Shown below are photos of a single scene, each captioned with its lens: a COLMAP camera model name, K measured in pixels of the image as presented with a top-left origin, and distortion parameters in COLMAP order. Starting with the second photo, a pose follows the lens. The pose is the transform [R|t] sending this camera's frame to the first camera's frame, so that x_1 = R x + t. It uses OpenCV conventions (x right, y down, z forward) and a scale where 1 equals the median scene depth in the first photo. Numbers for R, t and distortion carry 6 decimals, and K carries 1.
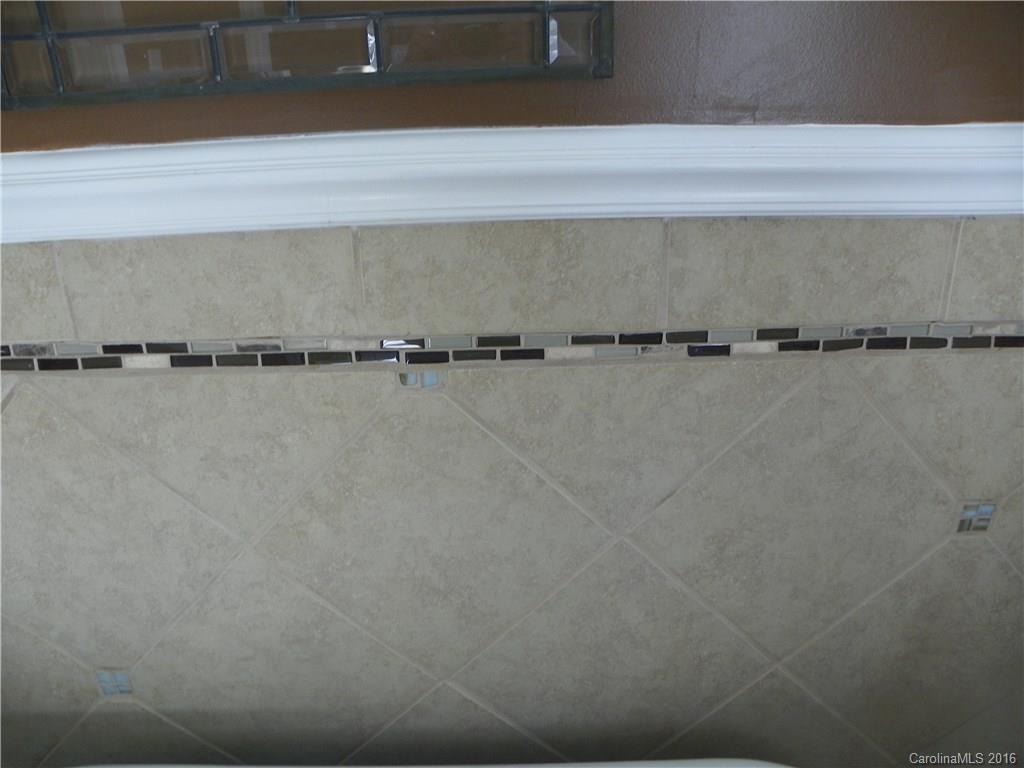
lens RADIAL K [[788.9, 0, 514.7], [0, 788.9, 383.5], [0, 0, 1]] dist [-0.123802, 0.024501]
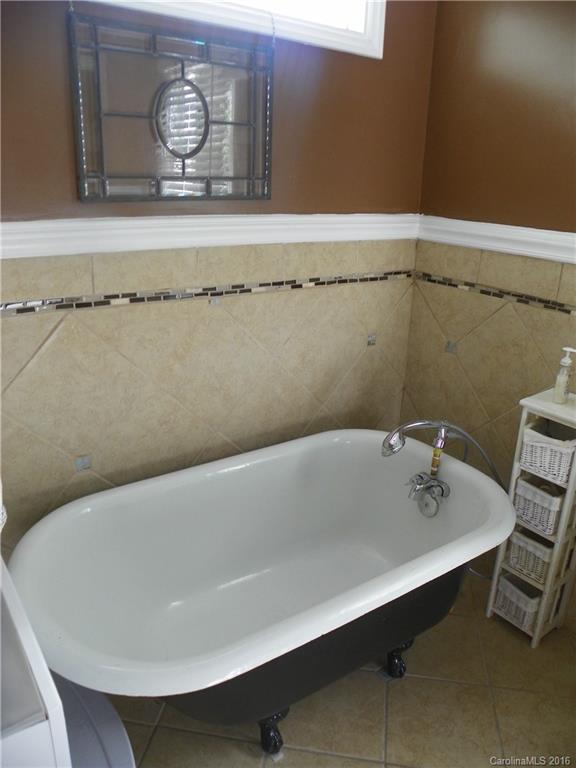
lens RADIAL K [[591.7, 0, 295.5], [0, 591.7, 386.6], [0, 0, 1]] dist [-0.123802, 0.024501]
pose [[0.818815, -0.142900, 0.555987, -1.110390], [0.187393, 0.982002, -0.023583, 0.400836], [-0.542610, 0.123498, 0.830856, -0.889407]]
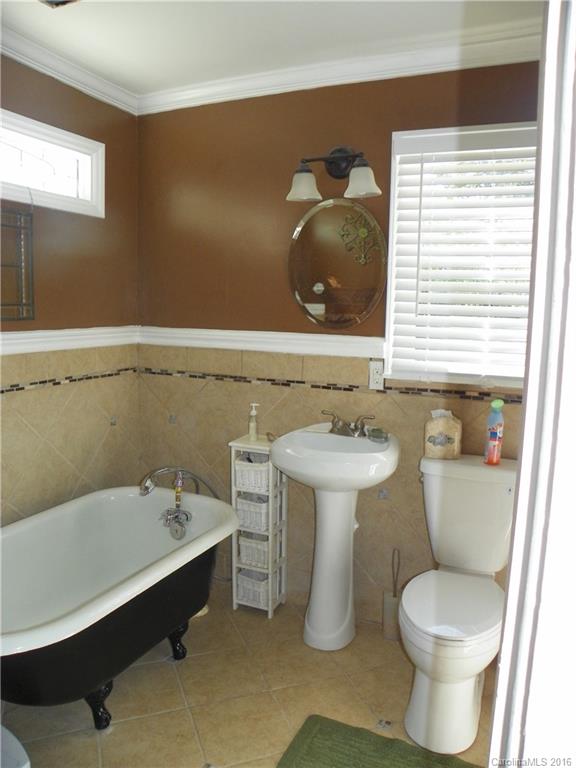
lens RADIAL K [[591.7, 0, 285.9], [0, 591.7, 386.0], [0, 0, 1]] dist [-0.123802, 0.024501]
pose [[0.434415, -0.092352, 0.895966, -1.941769], [0.343777, 0.936427, -0.070160, 0.591819], [-0.832527, 0.338491, 0.438546, -1.315207]]
